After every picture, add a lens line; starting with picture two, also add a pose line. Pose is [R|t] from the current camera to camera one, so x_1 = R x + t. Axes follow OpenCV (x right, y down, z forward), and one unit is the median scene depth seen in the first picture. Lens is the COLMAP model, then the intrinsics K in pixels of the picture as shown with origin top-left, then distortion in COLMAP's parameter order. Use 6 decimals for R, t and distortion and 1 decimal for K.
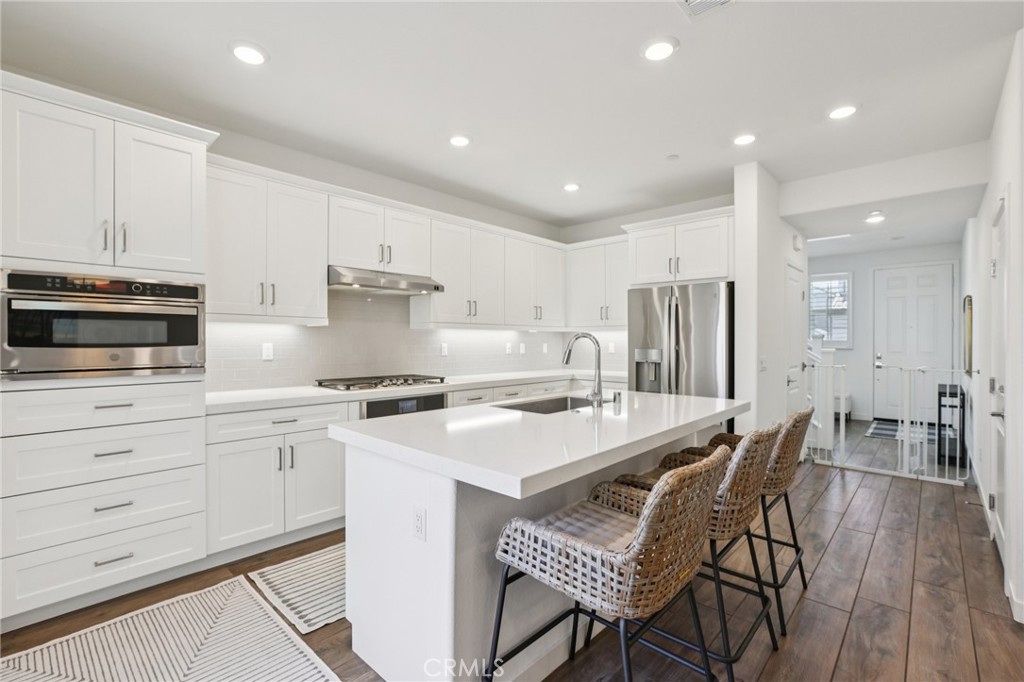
lens RADIAL K [[469.1, 0, 516.1], [0, 469.1, 338.8], [0, 0, 1]] dist [-0.033297, 0.029770]
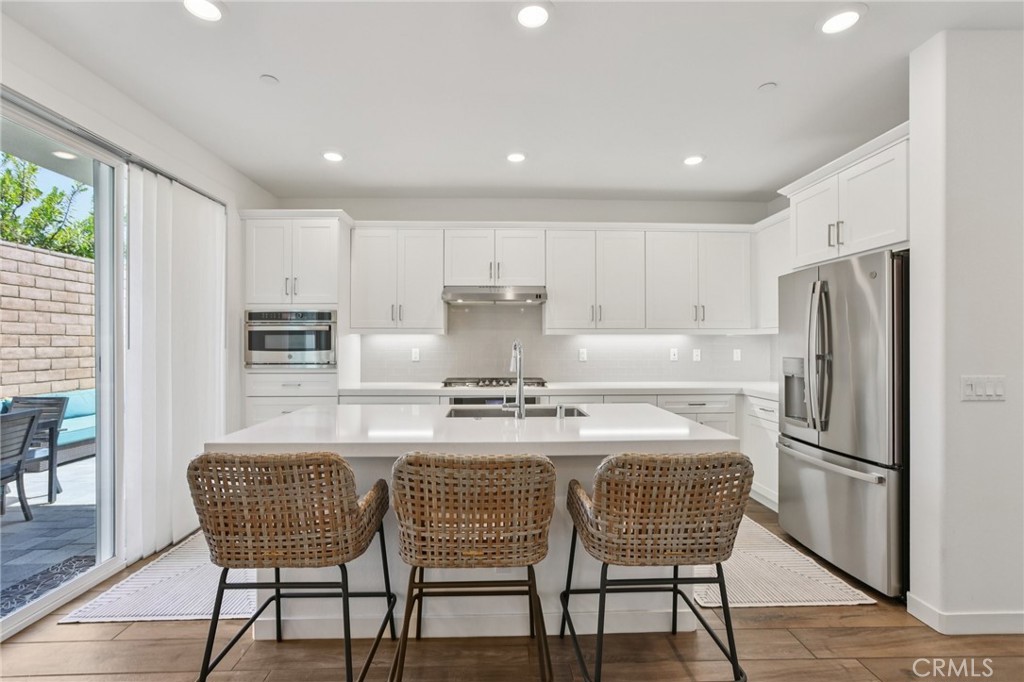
lens RADIAL K [[469.1, 0, 516.1], [0, 469.1, 338.8], [0, 0, 1]] dist [-0.033297, 0.029770]
pose [[0.698400, -0.008249, -0.715660, 0.567378], [0.004877, 0.999965, -0.006767, -0.006796], [0.715691, 0.001236, 0.698416, 0.236874]]
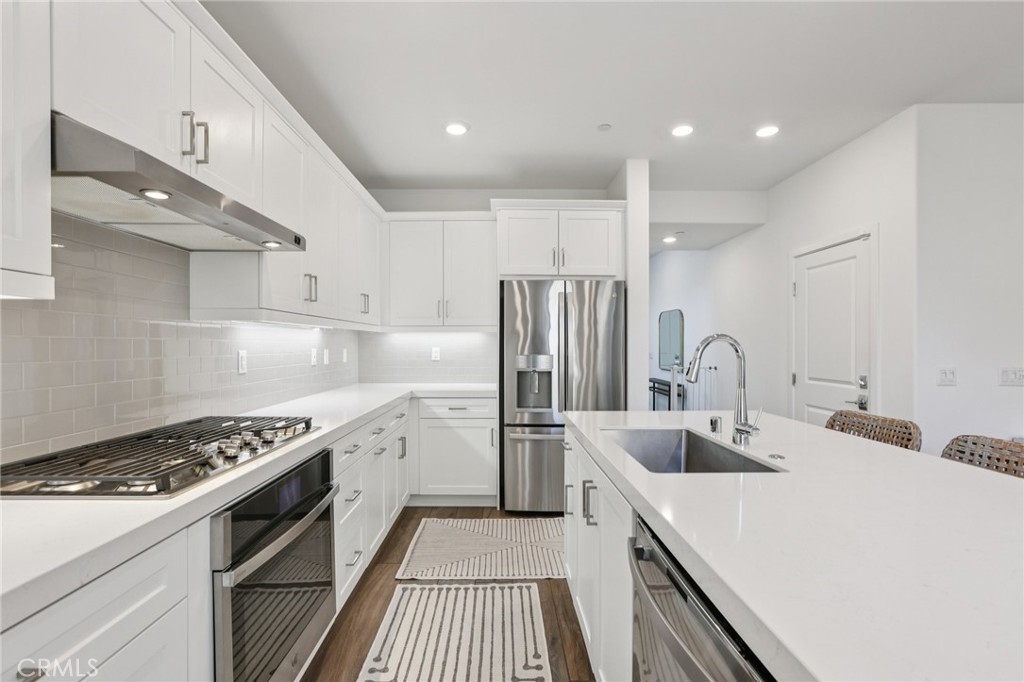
lens RADIAL K [[469.1, 0, 516.1], [0, 469.1, 338.8], [0, 0, 1]] dist [-0.033297, 0.029770]
pose [[0.721851, 0.006534, 0.692018, -0.355799], [-0.002525, 0.999974, -0.006808, -0.000895], [-0.692044, 0.003166, 0.721848, 0.497521]]
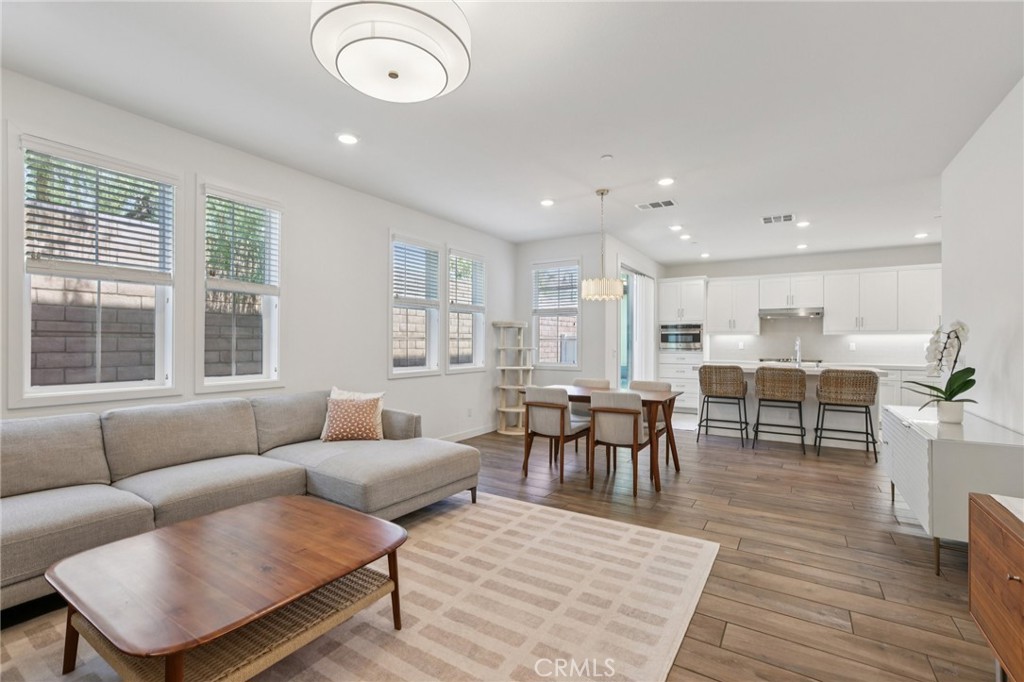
lens RADIAL K [[459.9, 0, 512.0], [0, 459.9, 341.0], [0, 0, 1]] dist [-0.003930, 0.000014]
pose [[0.175313, -0.005083, -0.984500, 1.511972], [-0.000972, 0.999985, -0.005336, 0.014862], [0.984512, 0.001892, 0.175305, -0.583284]]
